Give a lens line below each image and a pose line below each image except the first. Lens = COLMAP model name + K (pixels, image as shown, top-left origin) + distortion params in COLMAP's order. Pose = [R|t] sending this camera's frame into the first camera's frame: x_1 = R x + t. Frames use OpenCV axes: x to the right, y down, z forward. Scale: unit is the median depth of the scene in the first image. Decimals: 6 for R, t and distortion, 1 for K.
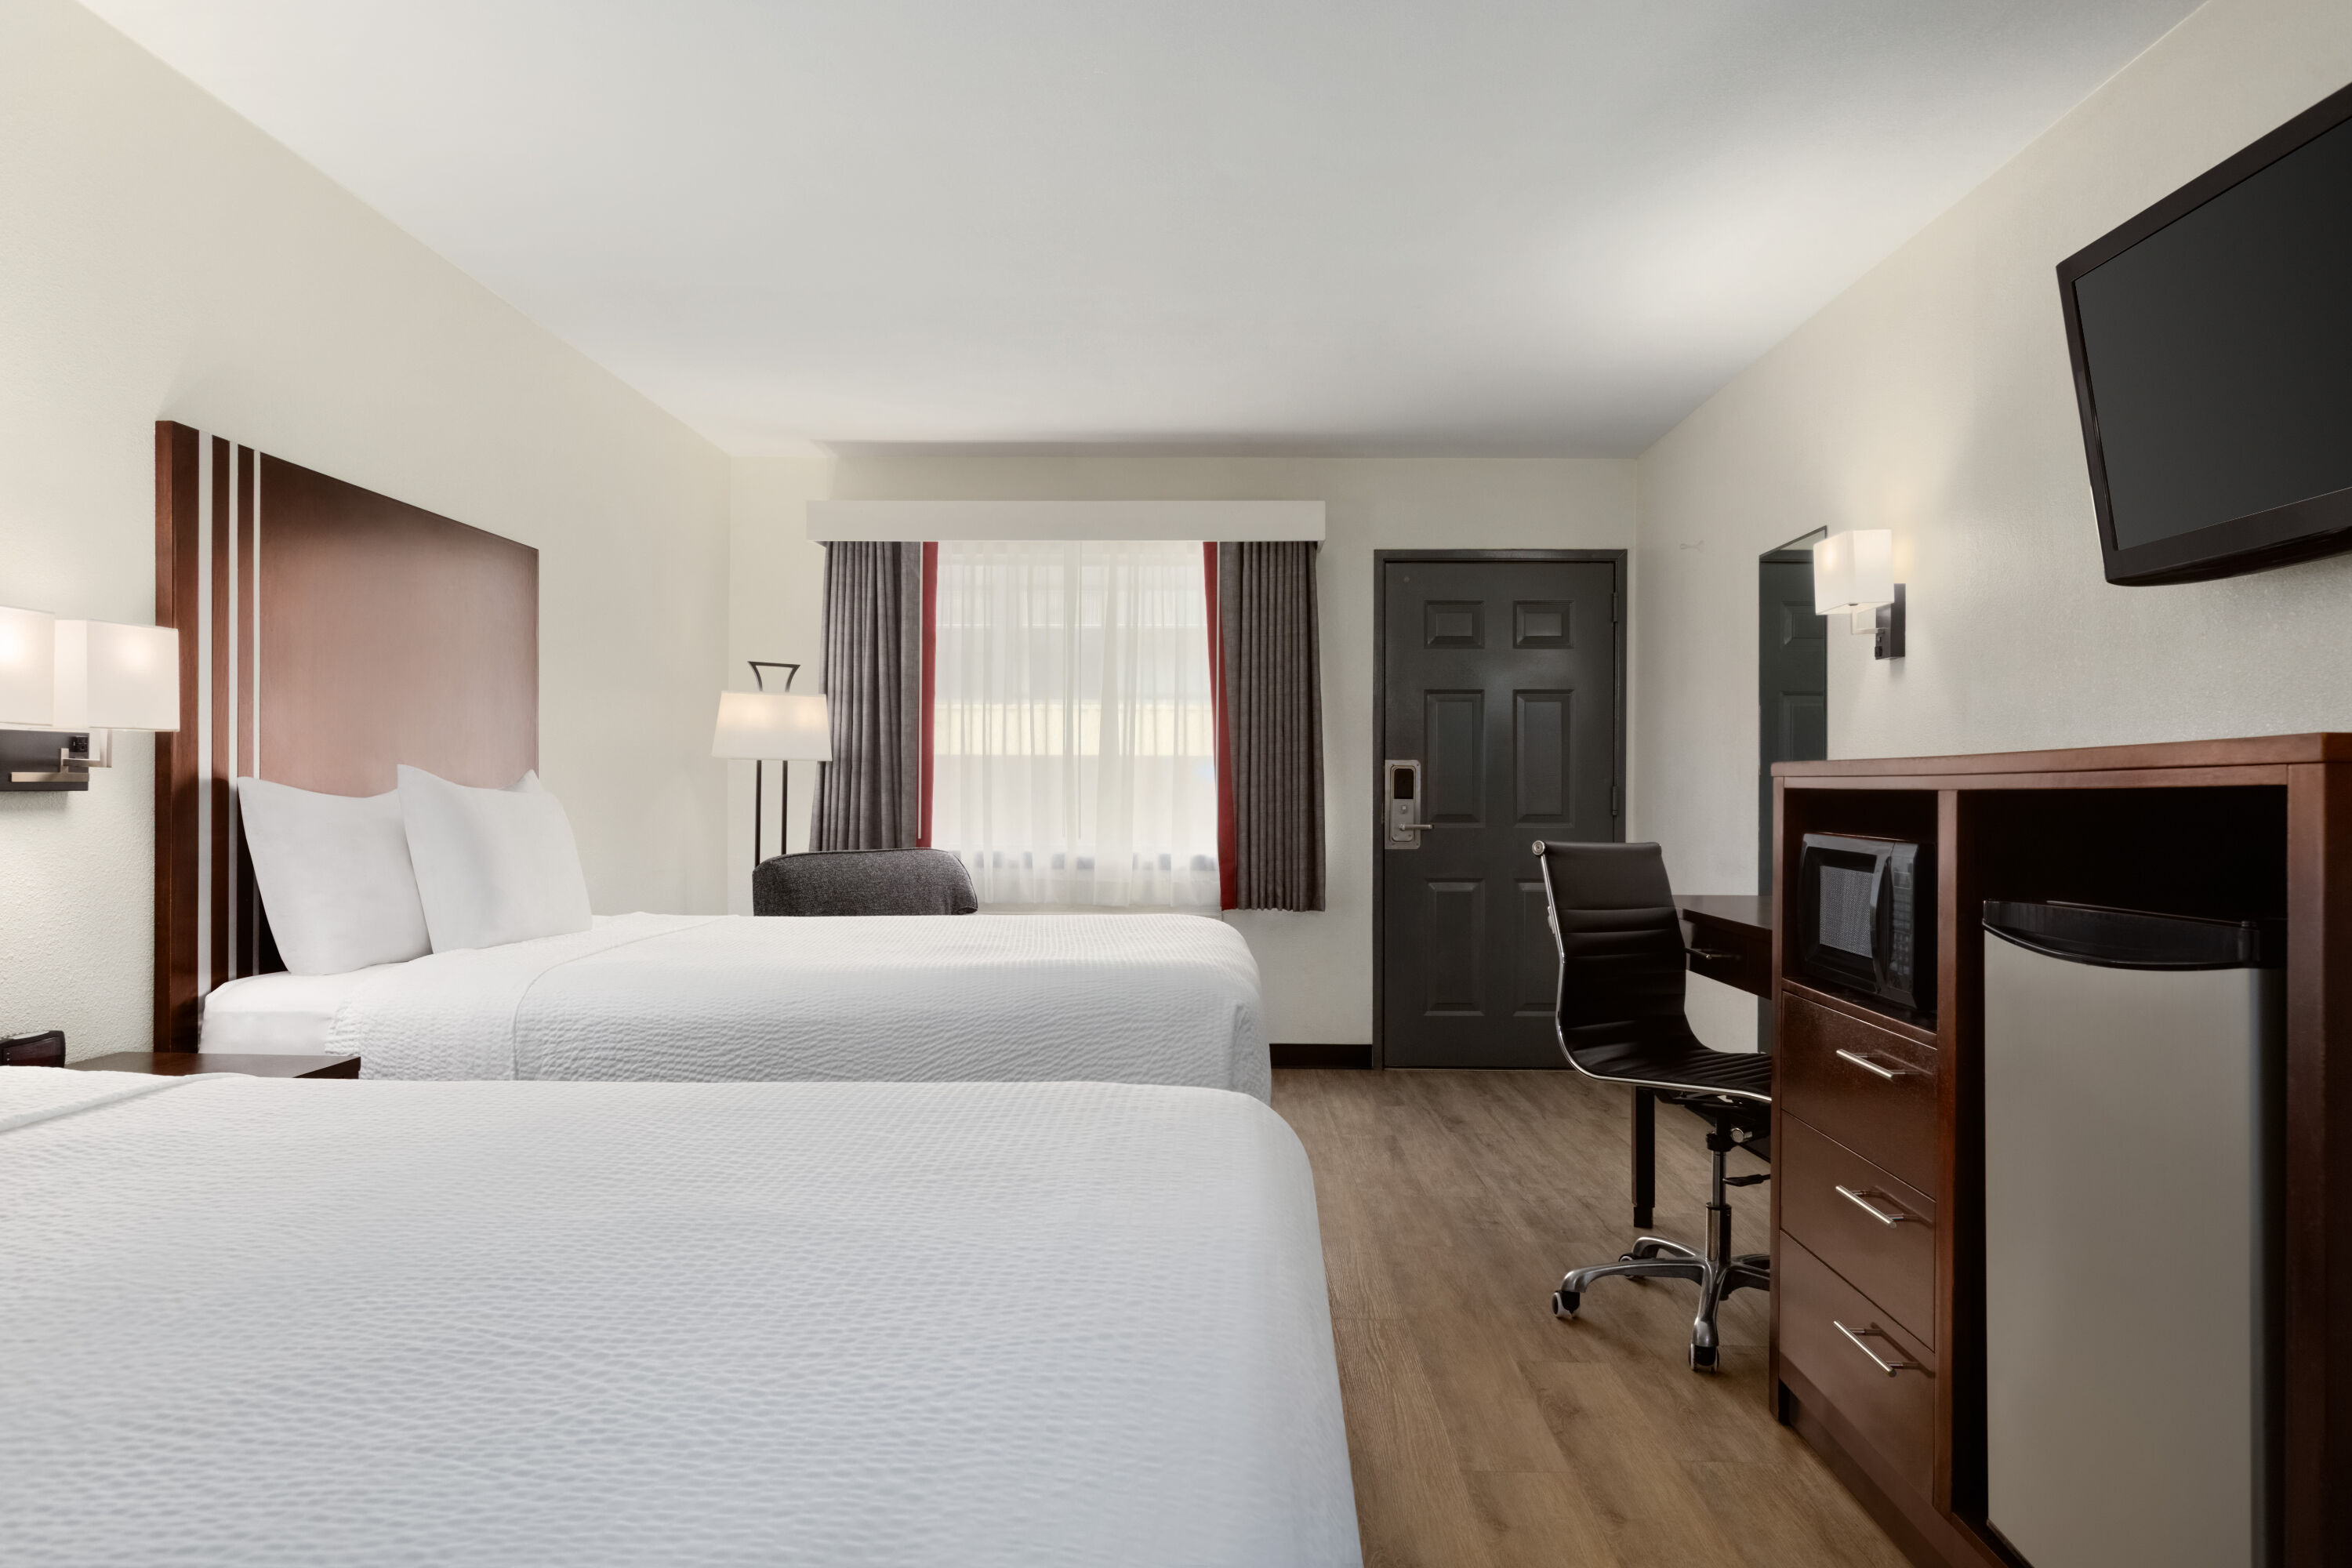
lens RADIAL K [[1618.9, 0, 1170.3], [0, 1618.9, 778.8], [0, 0, 1]] dist [0.005241, -0.001361]
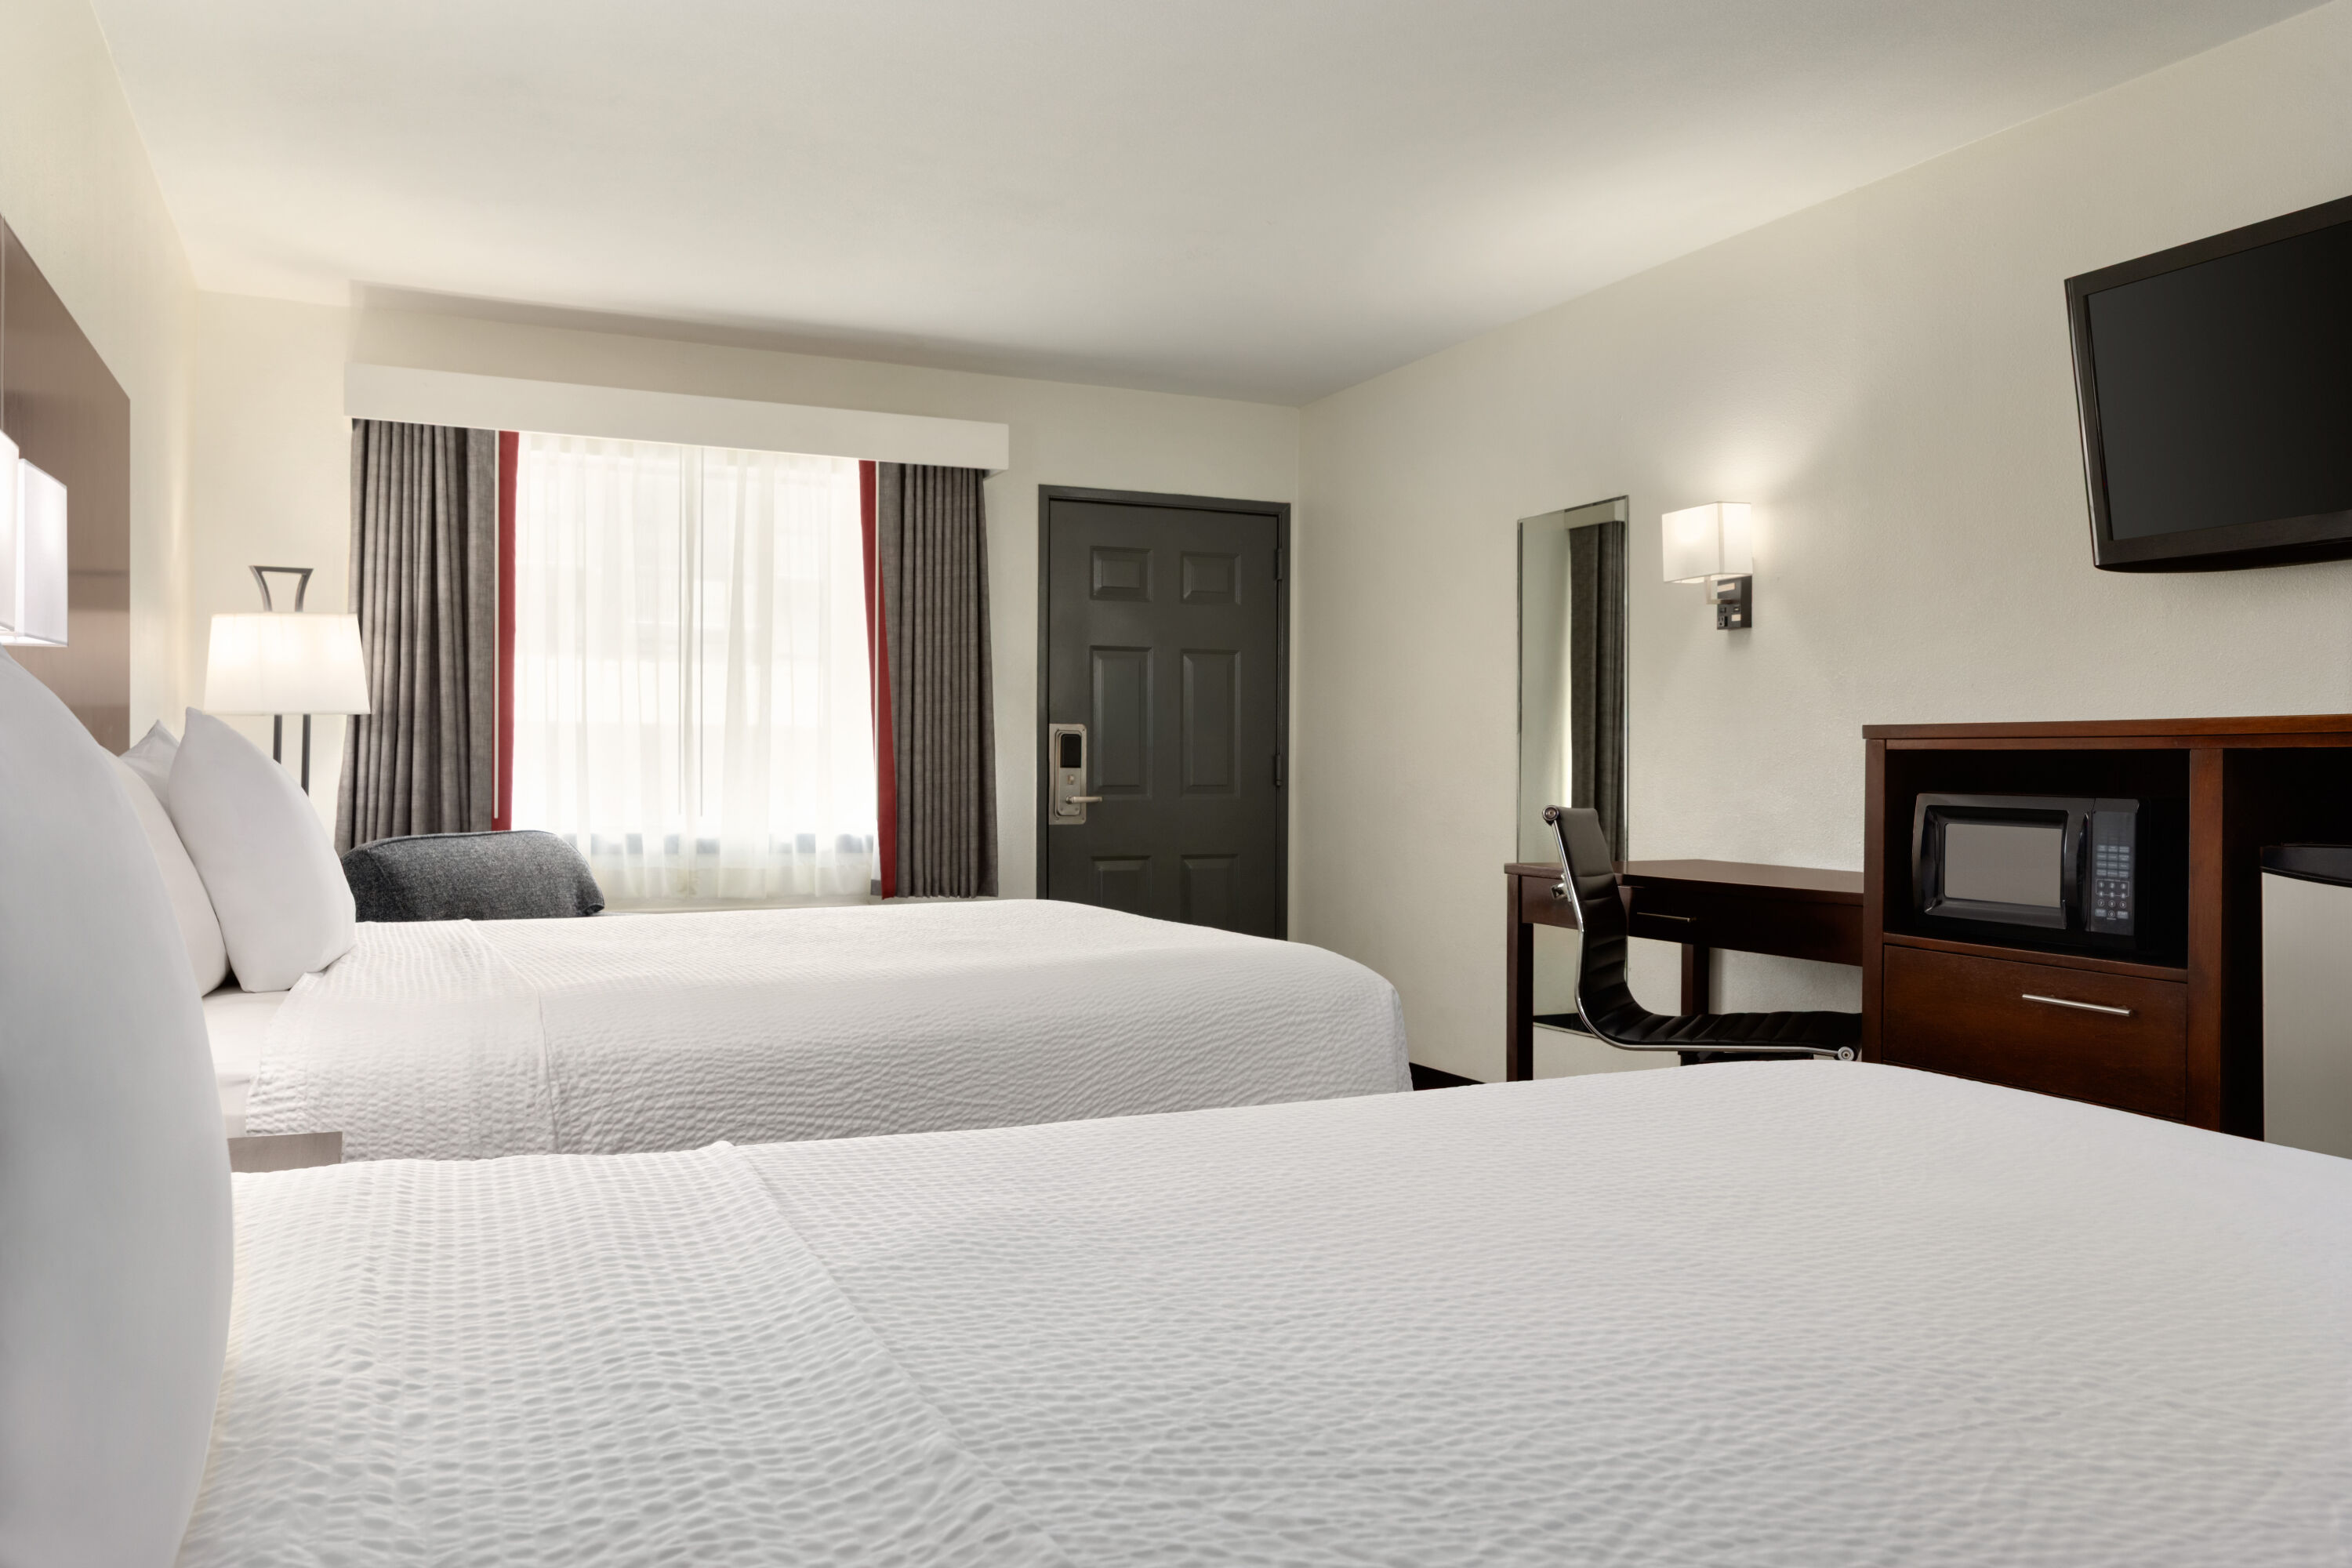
lens RADIAL K [[1844.6, 0, 1184.5], [0, 1844.6, 778.1], [0, 0, 1]] dist [0.002385, 0.000976]
pose [[0.888052, -0.000546, 0.459743, -0.267141], [-0.005738, 0.999908, 0.012272, 0.005290], [-0.459708, -0.013536, 0.887967, 0.073479]]
